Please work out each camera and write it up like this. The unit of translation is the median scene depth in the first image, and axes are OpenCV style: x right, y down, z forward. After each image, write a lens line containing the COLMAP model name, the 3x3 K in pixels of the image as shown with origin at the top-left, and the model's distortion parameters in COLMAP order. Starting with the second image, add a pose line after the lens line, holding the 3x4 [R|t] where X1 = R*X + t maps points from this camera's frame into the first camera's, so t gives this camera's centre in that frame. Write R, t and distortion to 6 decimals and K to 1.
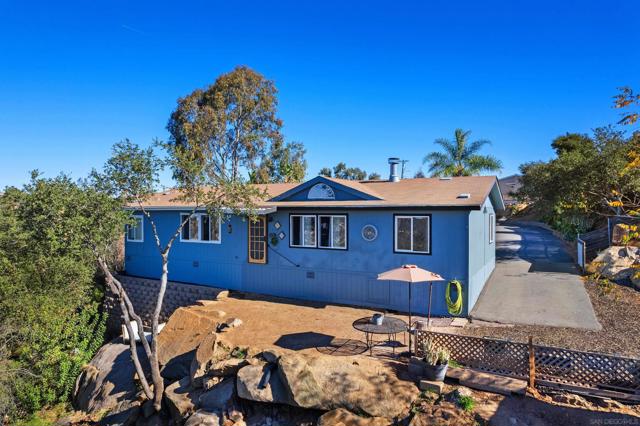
lens RADIAL K [[409.9, 0, 320.0], [0, 409.9, 213.0], [0, 0, 1]] dist [-0.063319, 0.054343]
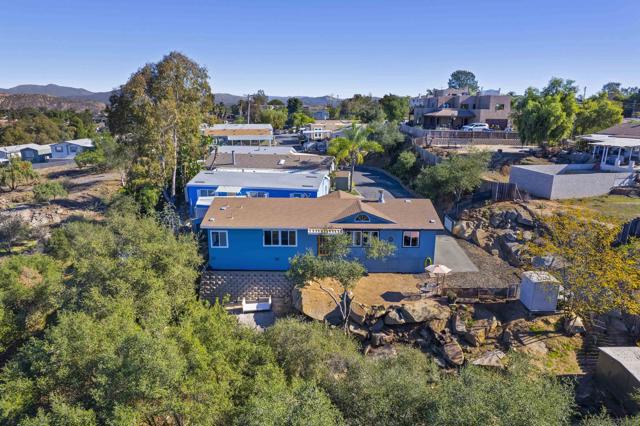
lens RADIAL K [[409.9, 0, 320.0], [0, 409.9, 213.0], [0, 0, 1]] dist [-0.063319, 0.054343]
pose [[0.878728, -0.110714, 0.464306, -0.992502], [-0.004591, 0.970723, 0.240160, -0.500017], [-0.477301, -0.213167, 0.852493, -0.502243]]
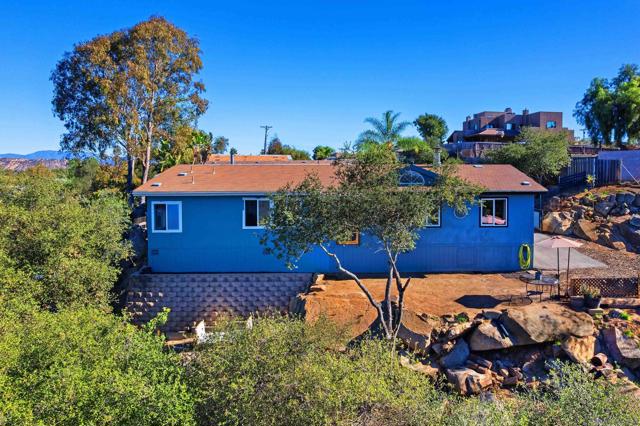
lens RADIAL K [[426.7, 0, 367.5], [0, 426.7, 188.9], [0, 0, 1]] dist [-0.061170, 0.063256]
pose [[0.857442, -0.021115, 0.514148, -0.672842], [0.006841, 0.999537, 0.029640, -0.053457], [-0.514535, -0.021897, 0.857189, 0.033604]]
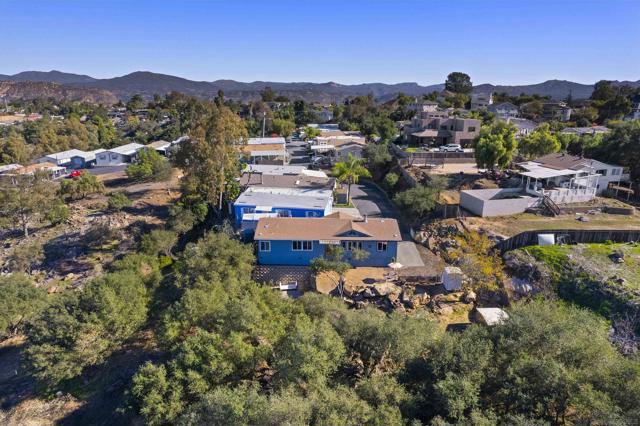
lens RADIAL K [[409.9, 0, 320.0], [0, 409.9, 213.0], [0, 0, 1]] dist [-0.063319, 0.054343]
pose [[0.882973, -0.124001, 0.452750, -1.519614], [-0.003932, 0.962492, 0.271280, -0.988401], [-0.469407, -0.241313, 0.849367, -1.422213]]
